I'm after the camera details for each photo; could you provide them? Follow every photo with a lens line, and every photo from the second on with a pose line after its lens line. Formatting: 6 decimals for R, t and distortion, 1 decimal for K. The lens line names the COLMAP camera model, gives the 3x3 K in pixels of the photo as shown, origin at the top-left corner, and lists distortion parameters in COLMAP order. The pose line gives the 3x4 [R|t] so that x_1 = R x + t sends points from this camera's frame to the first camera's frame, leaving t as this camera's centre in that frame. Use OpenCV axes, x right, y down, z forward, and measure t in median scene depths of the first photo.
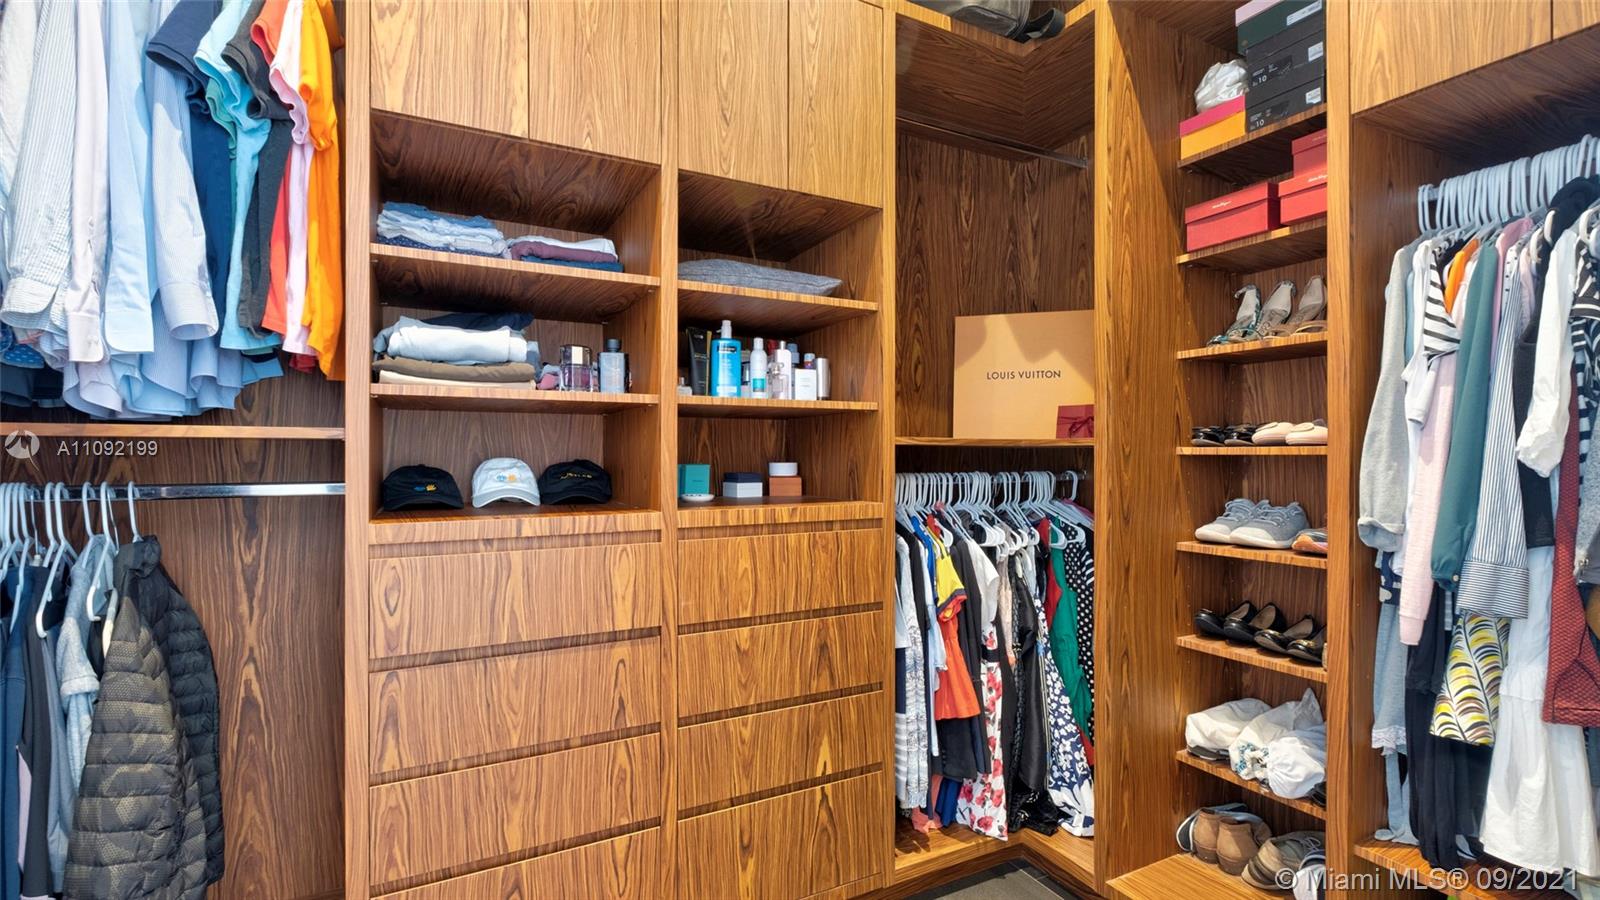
lens RADIAL K [[715.6, 0, 801.2], [0, 715.6, 458.6], [0, 0, 1]] dist [0.002183, -0.004206]
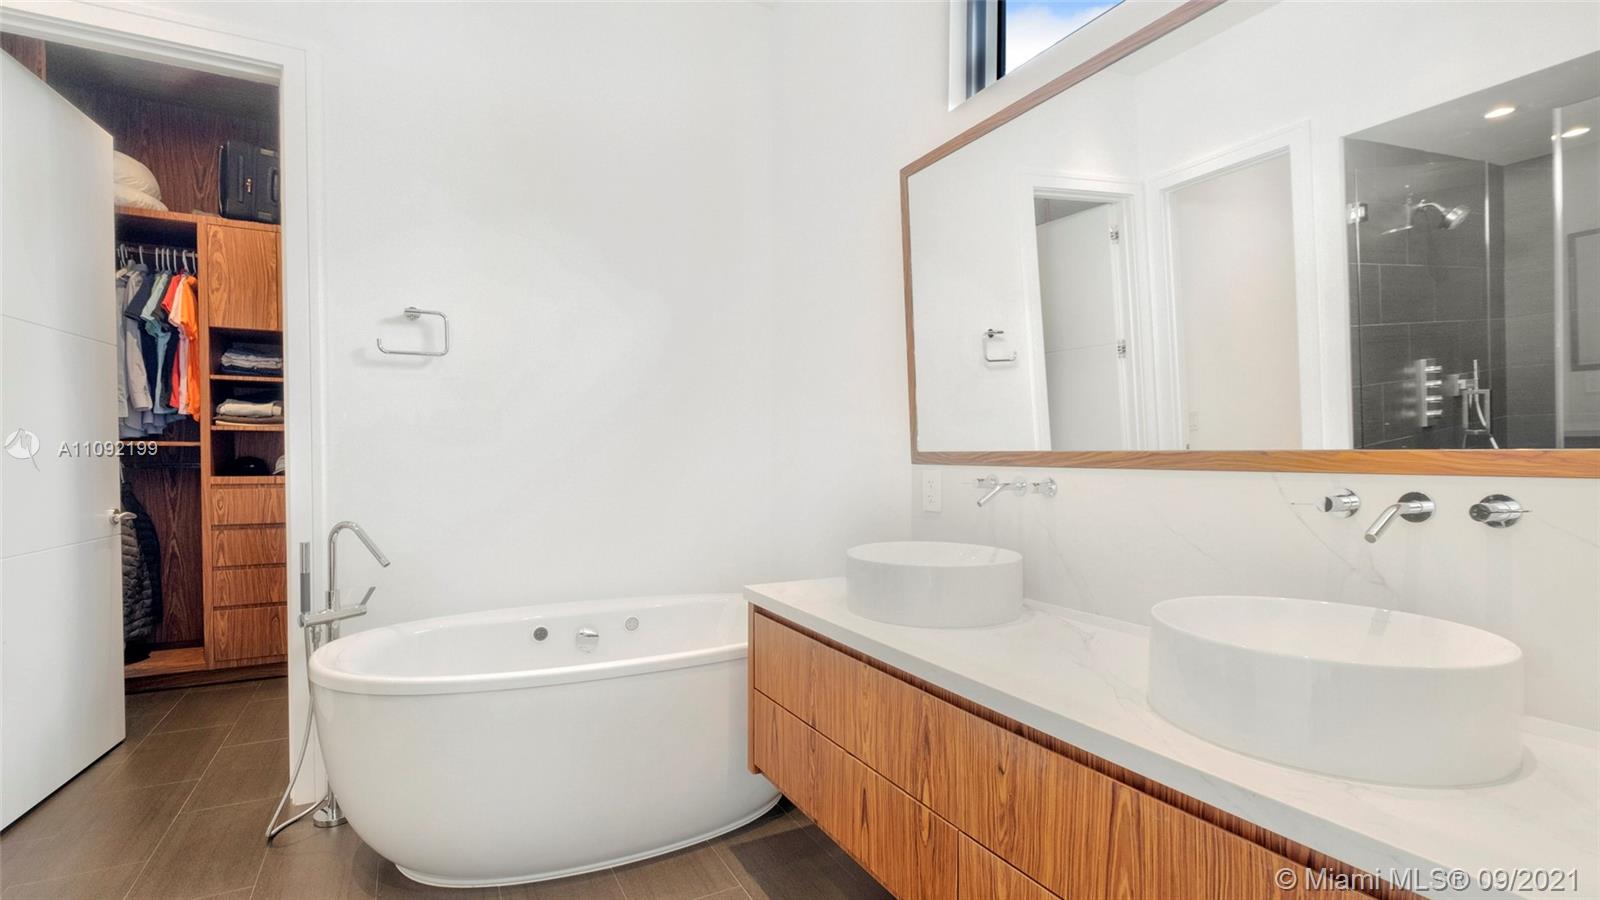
lens RADIAL K [[715.6, 0, 858.2], [0, 715.6, 473.8], [0, 0, 1]] dist [0.002183, -0.004206]
pose [[0.998535, -0.000722, 0.054097, 1.734284], [-0.000375, 0.999795, 0.020262, 0.022798], [-0.054101, -0.020253, 0.998330, -1.884020]]
